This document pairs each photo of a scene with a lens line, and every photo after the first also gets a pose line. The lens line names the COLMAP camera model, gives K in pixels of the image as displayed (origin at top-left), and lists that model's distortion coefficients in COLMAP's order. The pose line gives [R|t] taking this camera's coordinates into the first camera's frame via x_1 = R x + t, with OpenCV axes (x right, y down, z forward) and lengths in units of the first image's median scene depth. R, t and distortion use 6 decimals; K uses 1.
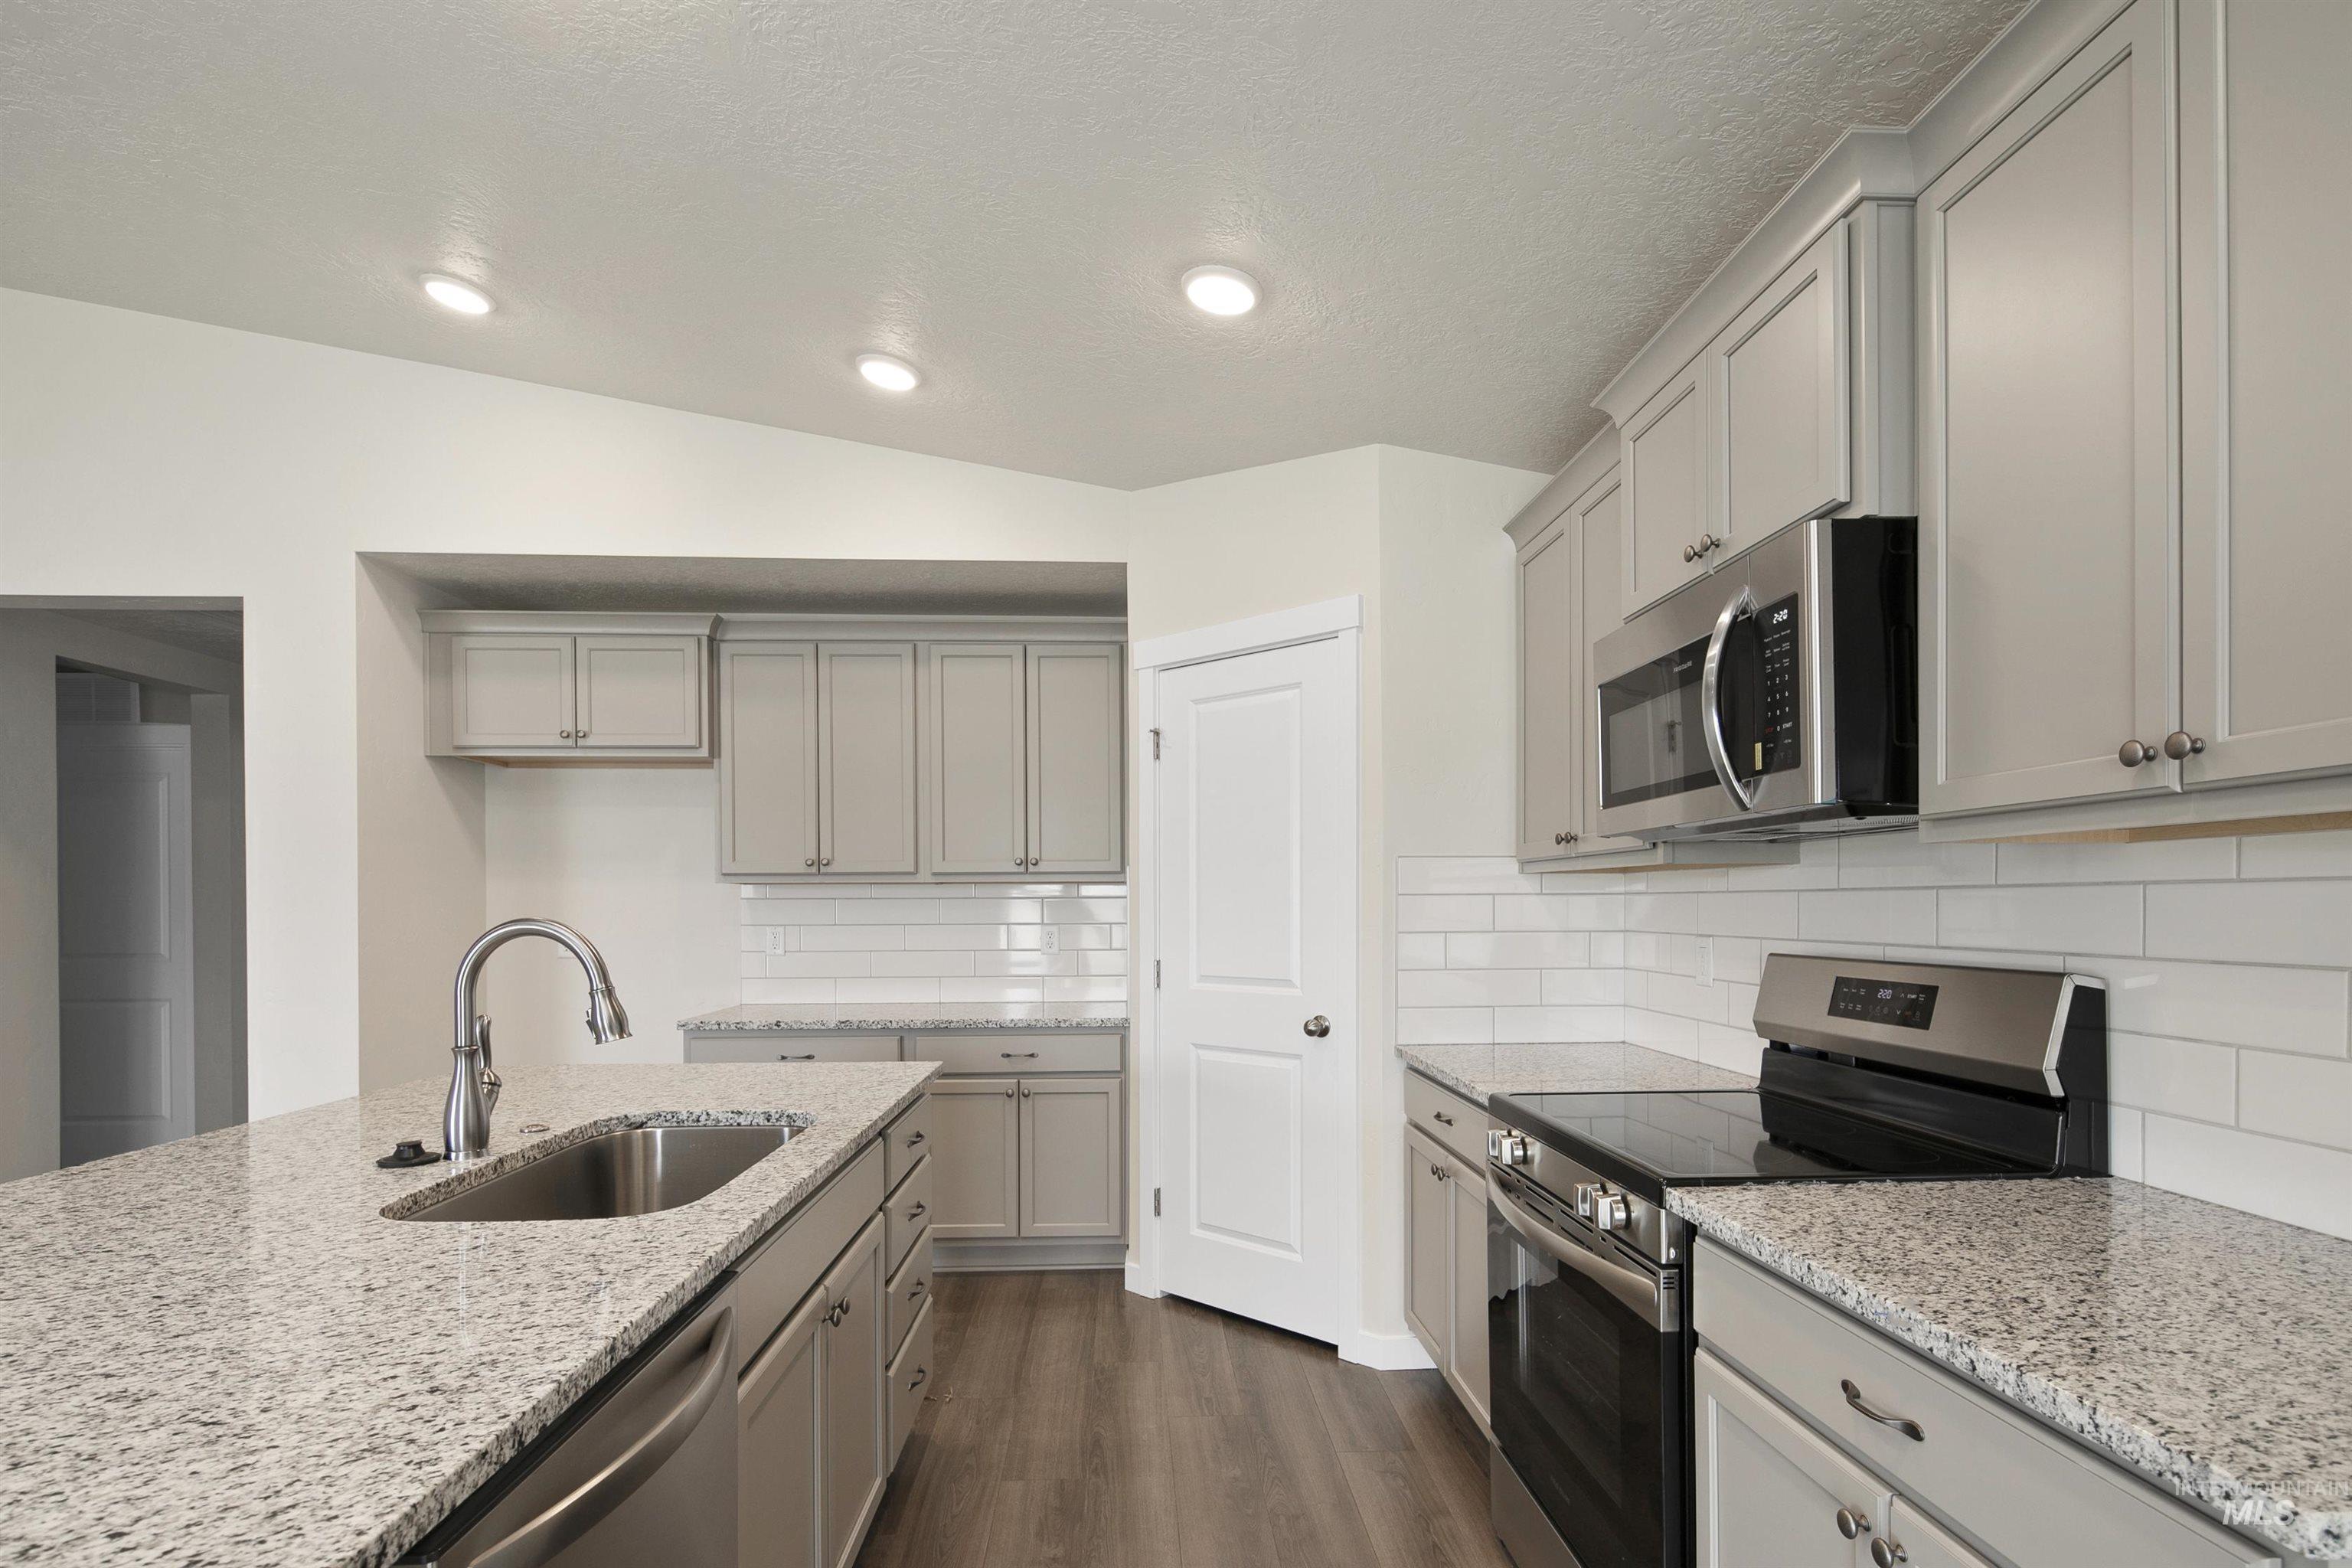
lens RADIAL K [[1146.0, 0, 1176.7], [0, 1146.0, 899.2], [0, 0, 1]] dist [-0.000080, -0.000347]
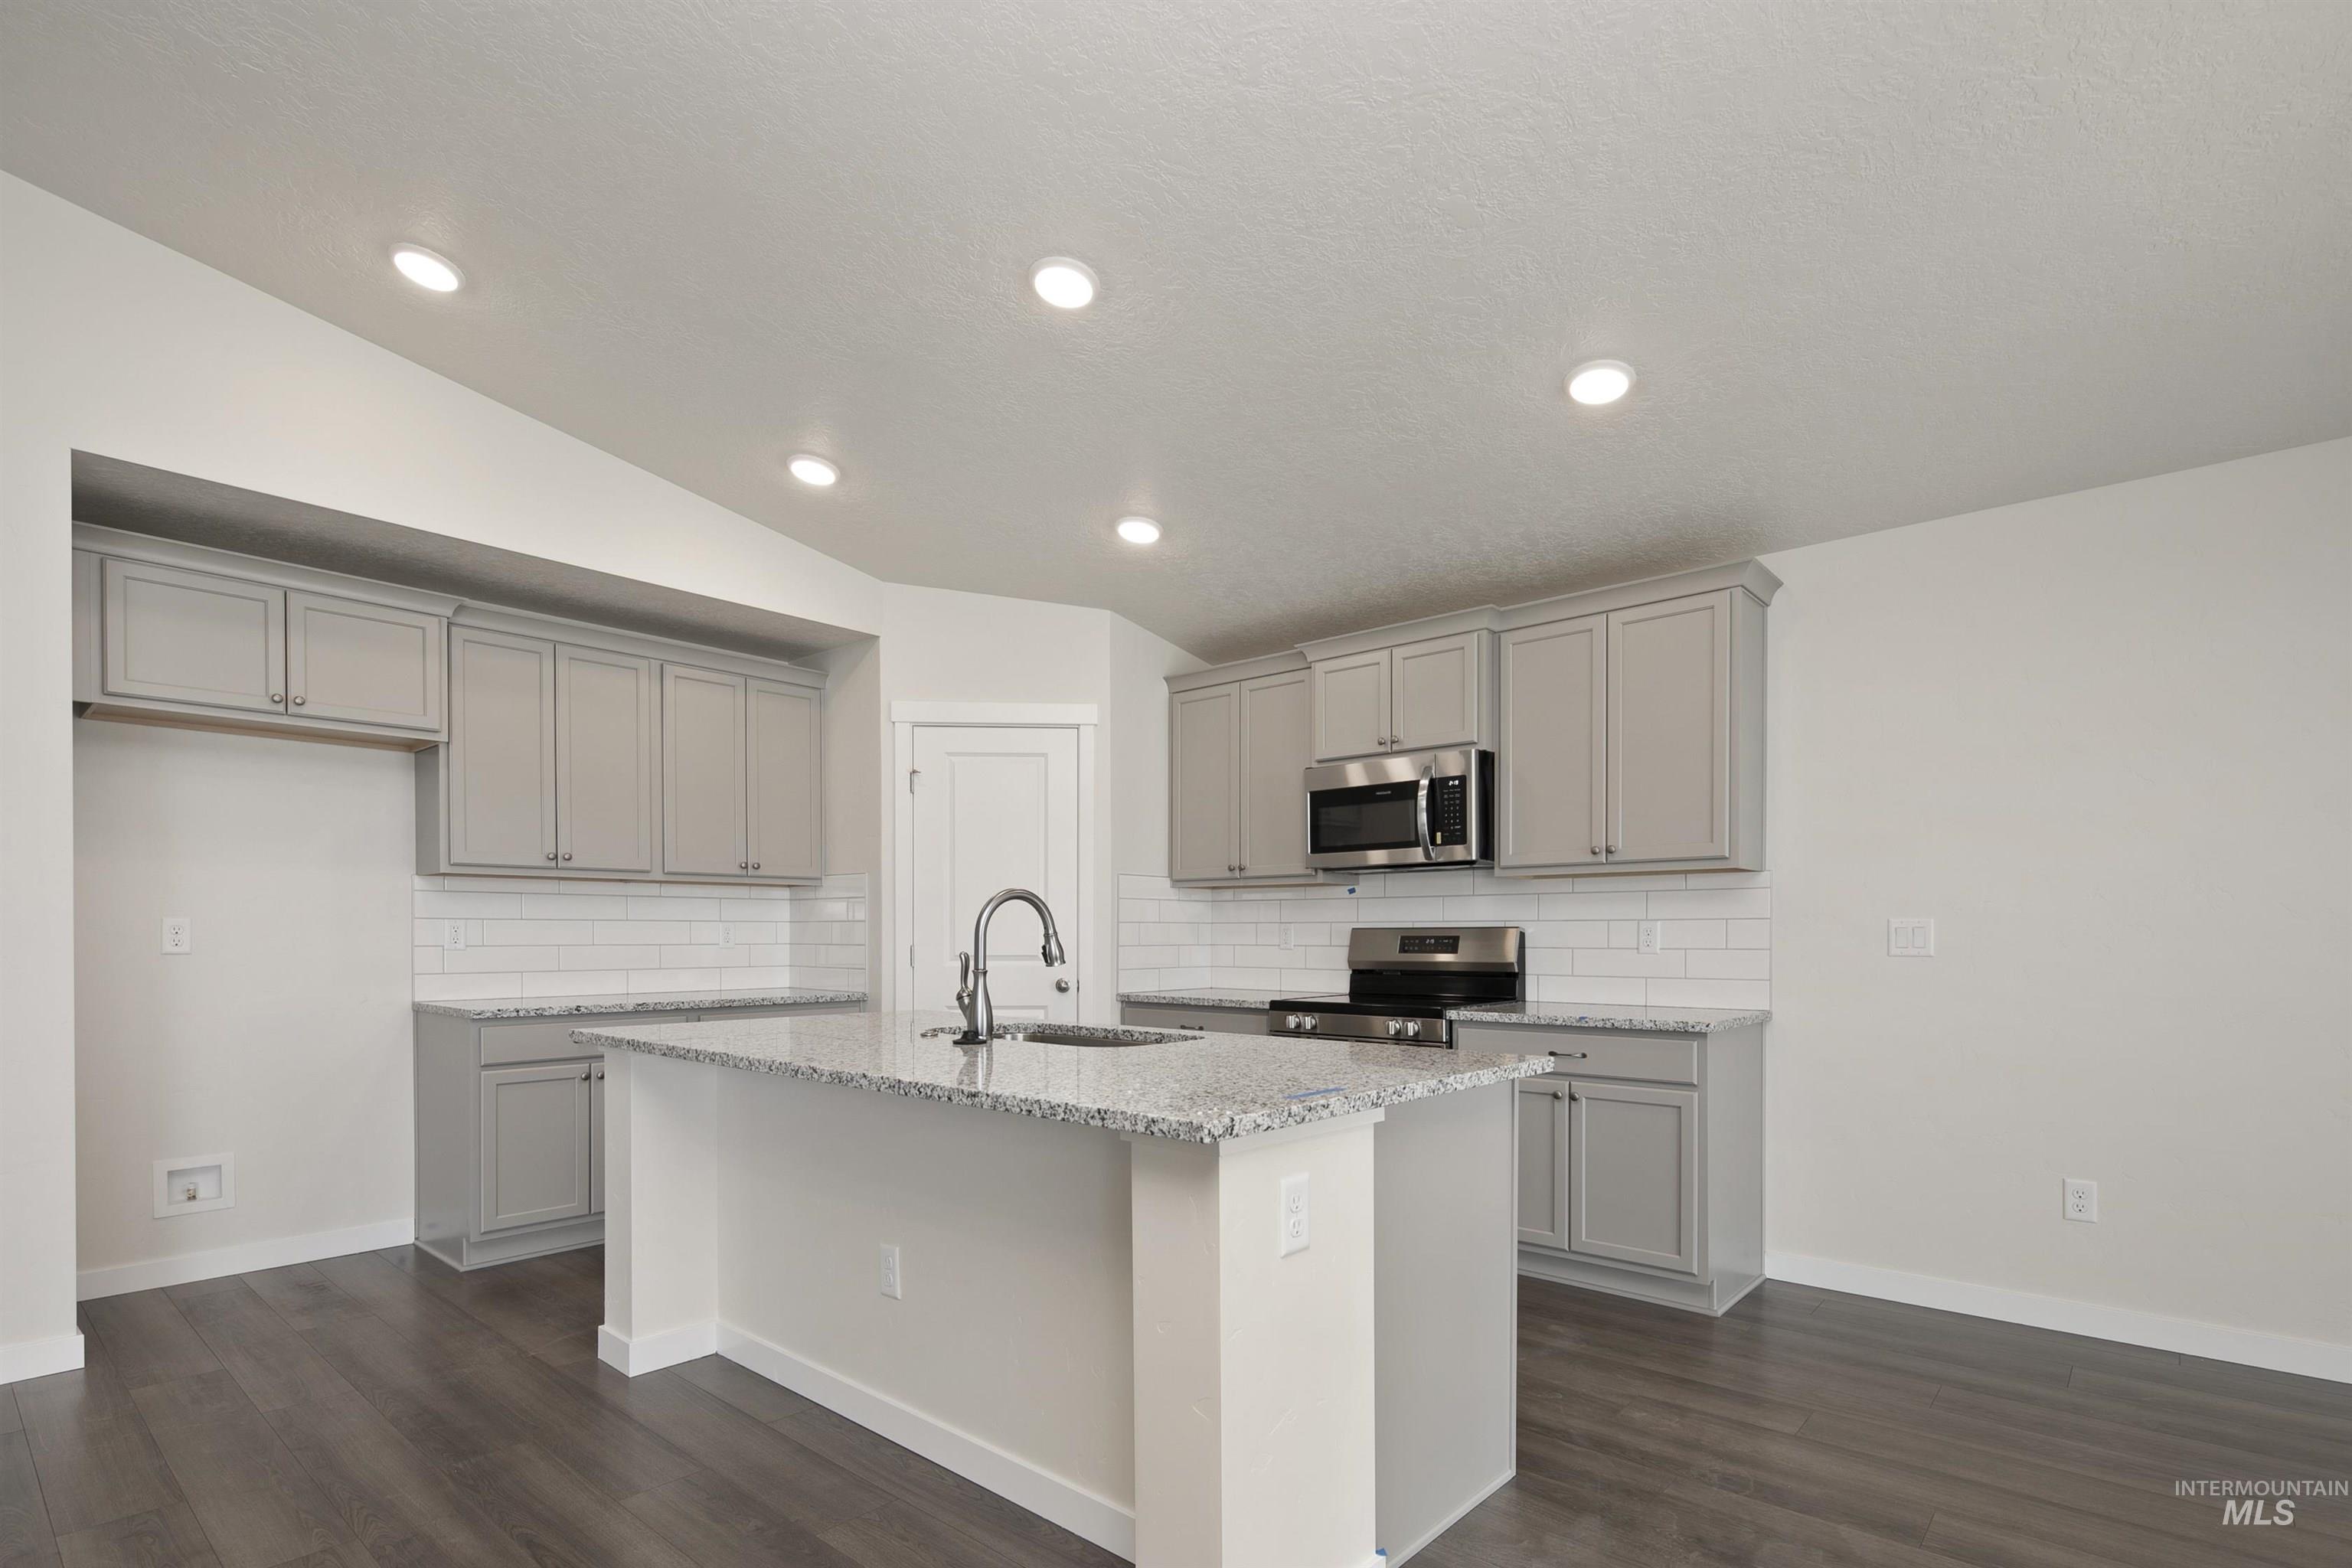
lens RADIAL K [[1138.1, 0, 1175.2], [0, 1138.1, 937.8], [0, 0, 1]] dist [0.001412, -0.000025]
pose [[0.698726, 0.002600, 0.715385, -0.877973], [-0.006290, 0.999977, 0.002508, 0.046009], [-0.715362, -0.006252, 0.698726, -0.155510]]
